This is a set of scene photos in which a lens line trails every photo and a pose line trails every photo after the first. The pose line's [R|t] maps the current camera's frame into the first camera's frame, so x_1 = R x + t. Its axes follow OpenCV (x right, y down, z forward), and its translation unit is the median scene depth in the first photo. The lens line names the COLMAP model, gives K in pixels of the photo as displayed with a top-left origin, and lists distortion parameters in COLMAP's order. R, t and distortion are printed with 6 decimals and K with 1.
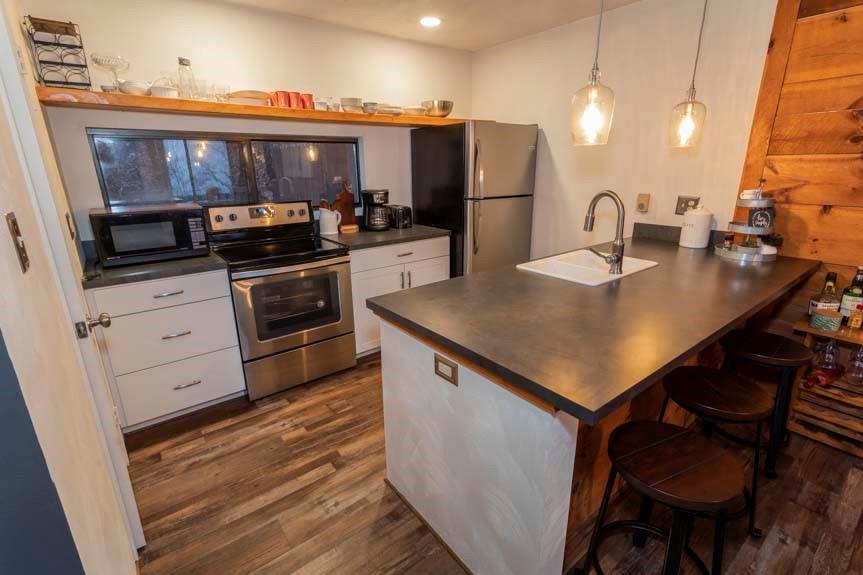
lens RADIAL K [[403.9, 0, 432.3], [0, 403.9, 287.0], [0, 0, 1]] dist [-0.001390, 0.002895]
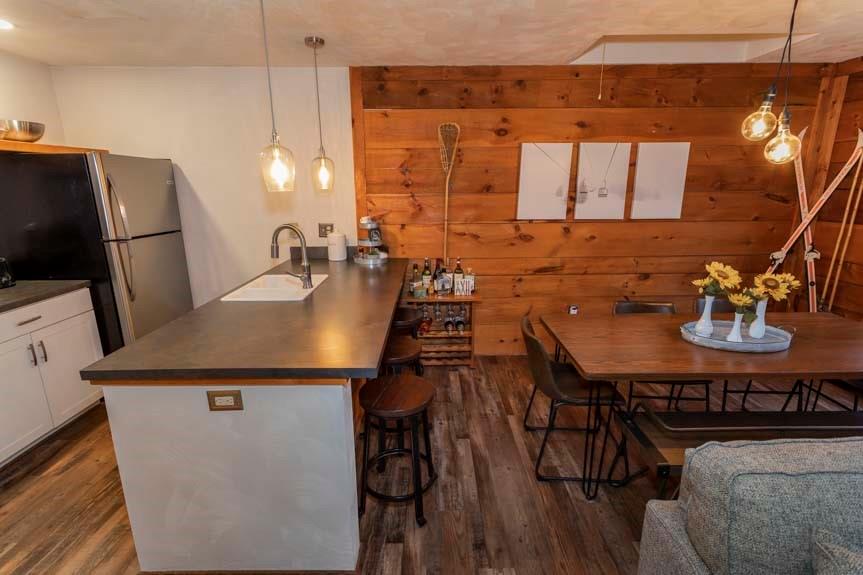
lens RADIAL K [[403.9, 0, 430.6], [0, 403.9, 287.4], [0, 0, 1]] dist [-0.001390, 0.002895]
pose [[0.610317, -0.183258, 0.770669, -0.246432], [0.228612, 0.972226, 0.050141, -0.009802], [-0.758452, 0.145582, 0.635260, -0.079923]]
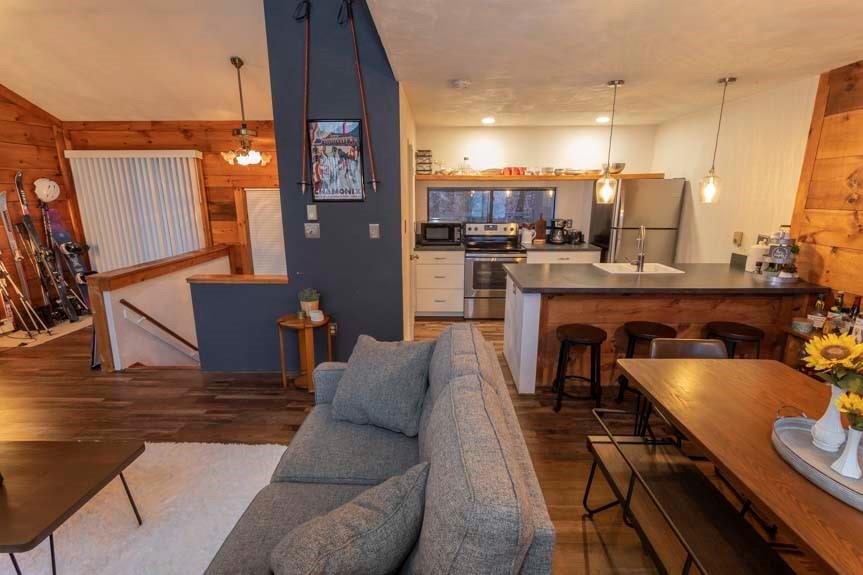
lens RADIAL K [[403.9, 0, 432.3], [0, 403.9, 287.3], [0, 0, 1]] dist [-0.001390, 0.002895]
pose [[0.777171, 0.152908, -0.610430, 0.728729], [-0.188879, 0.981985, 0.005509, 0.169839], [0.600275, 0.111016, 0.792051, -0.823279]]
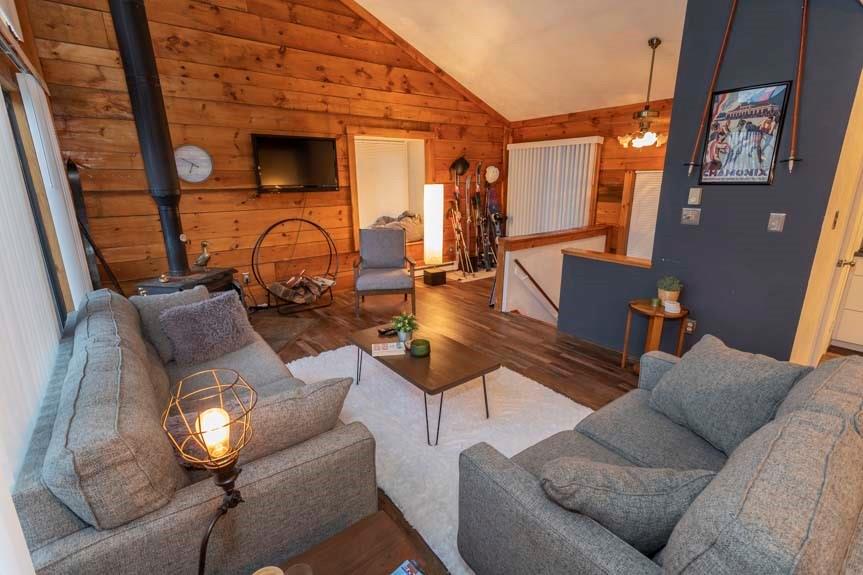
lens RADIAL K [[403.9, 0, 429.9], [0, 403.9, 288.5], [0, 0, 1]] dist [-0.001390, 0.002895]
pose [[-0.017662, 0.275800, -0.961053, 0.908151], [-0.281935, 0.920824, 0.269436, 0.158873], [0.959271, 0.275713, 0.061494, -0.784620]]
